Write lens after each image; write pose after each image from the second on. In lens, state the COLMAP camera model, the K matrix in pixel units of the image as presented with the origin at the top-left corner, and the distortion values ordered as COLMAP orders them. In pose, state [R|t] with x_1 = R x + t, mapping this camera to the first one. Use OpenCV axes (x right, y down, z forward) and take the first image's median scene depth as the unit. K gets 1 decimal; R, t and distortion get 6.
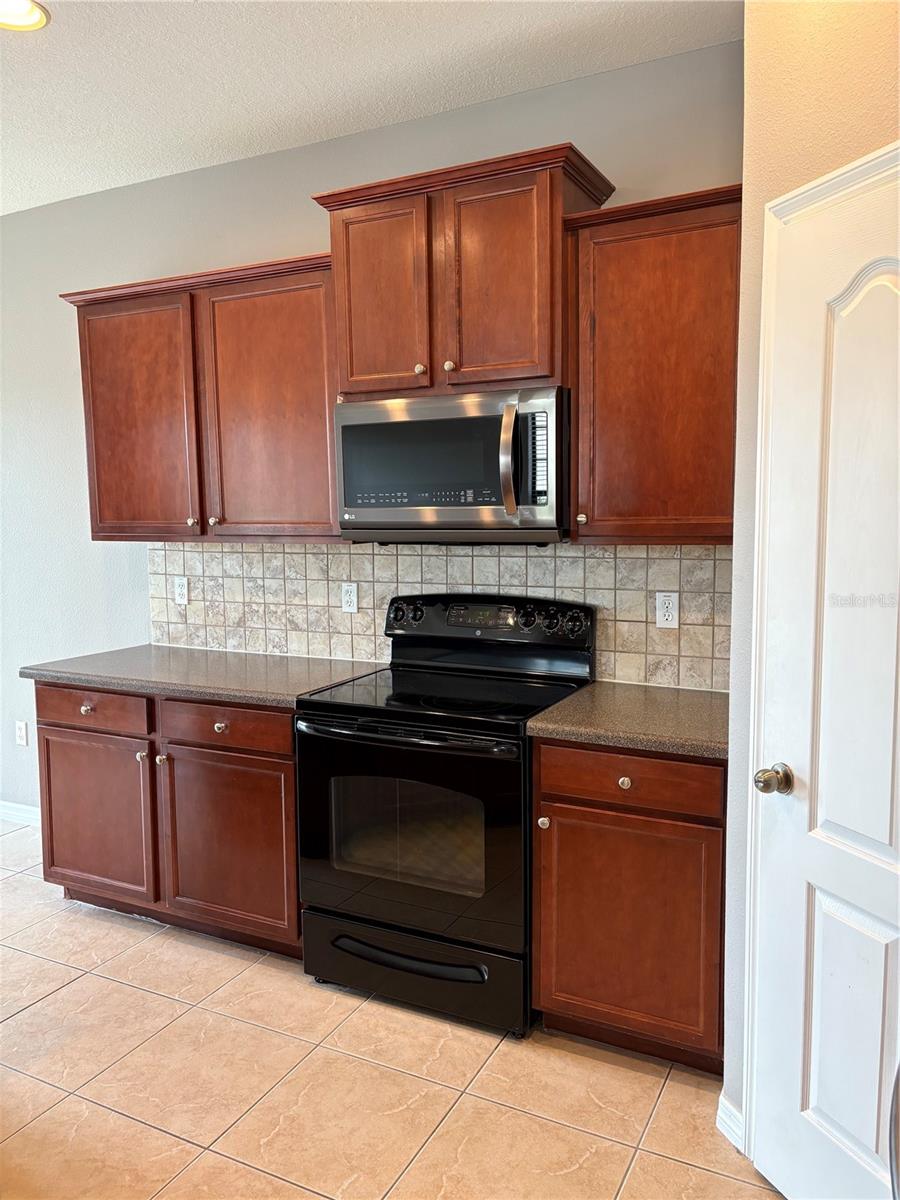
lens RADIAL K [[902.1, 0, 454.7], [0, 902.1, 604.3], [0, 0, 1]] dist [-0.002780, -0.021361]
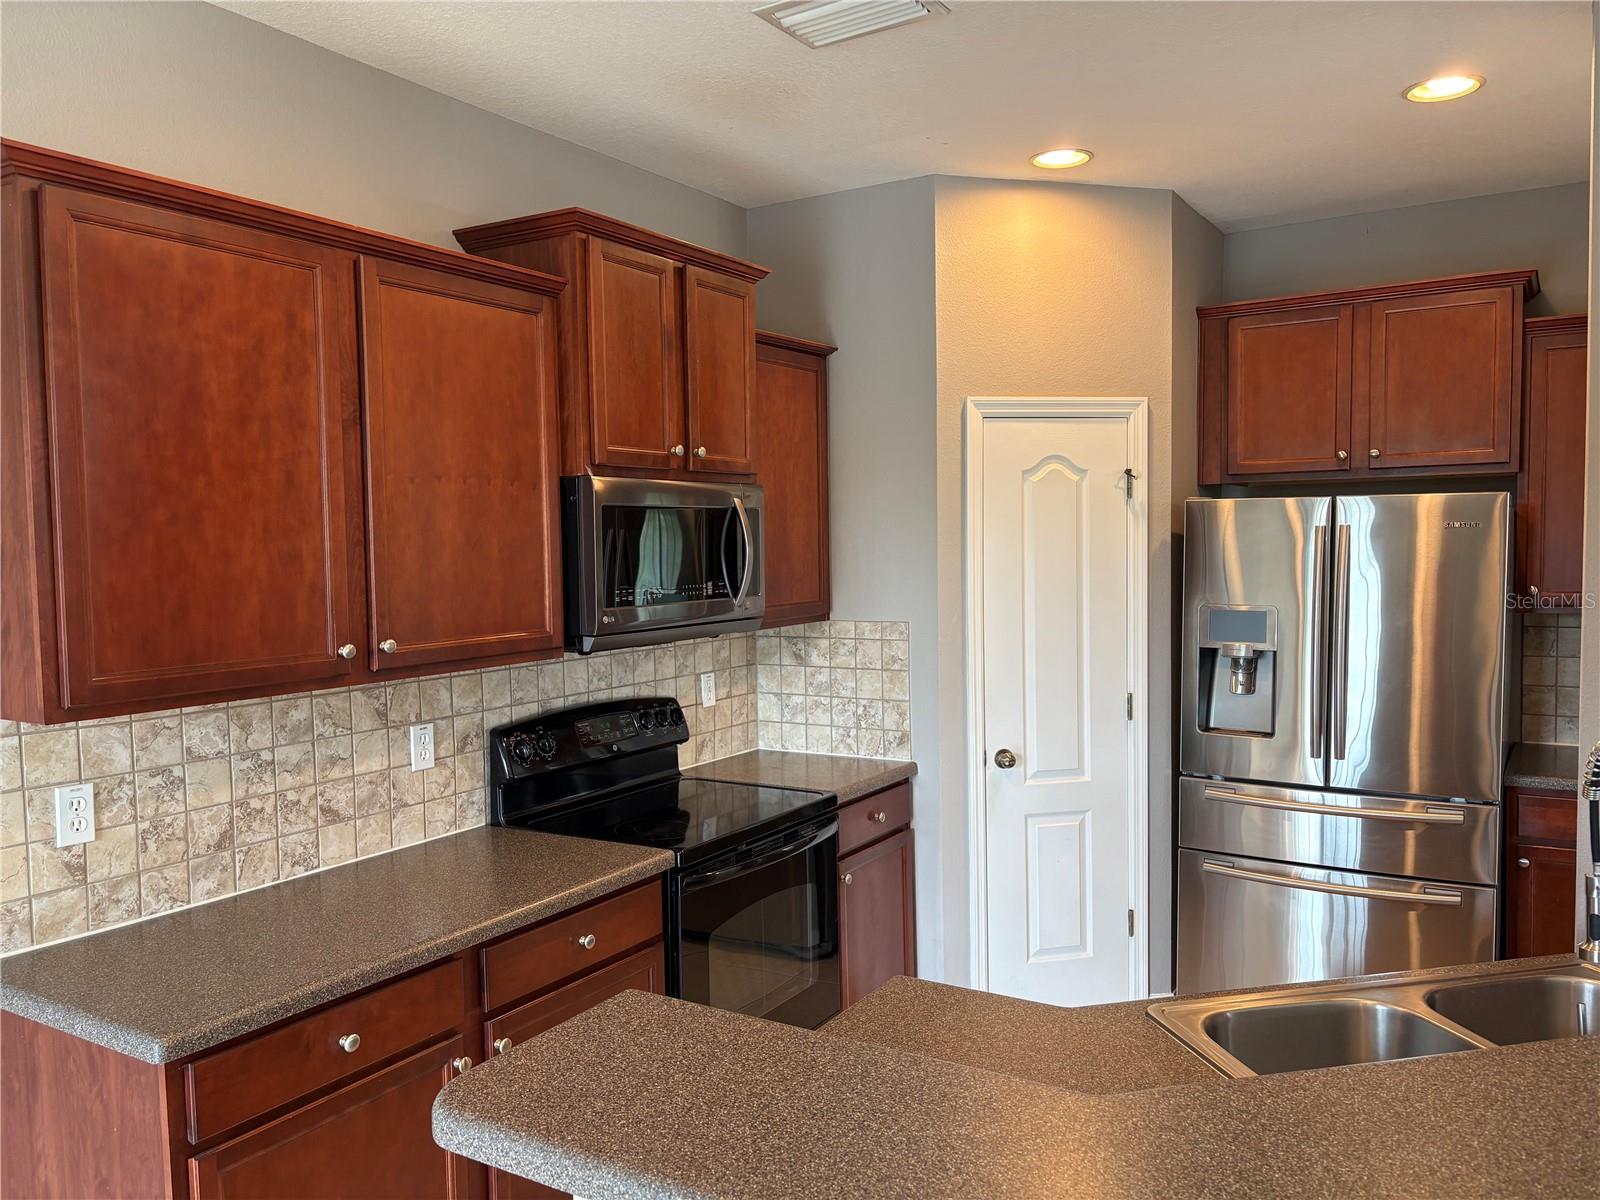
lens RADIAL K [[1202.8, 0, 805.8], [0, 1202.8, 595.2], [0, 0, 1]] dist [-0.002780, -0.021361]
pose [[0.084915, -0.034645, 0.995786, -0.962281], [0.130421, 0.991183, 0.023363, -0.101171], [-0.987816, 0.127888, 0.088685, 0.617795]]
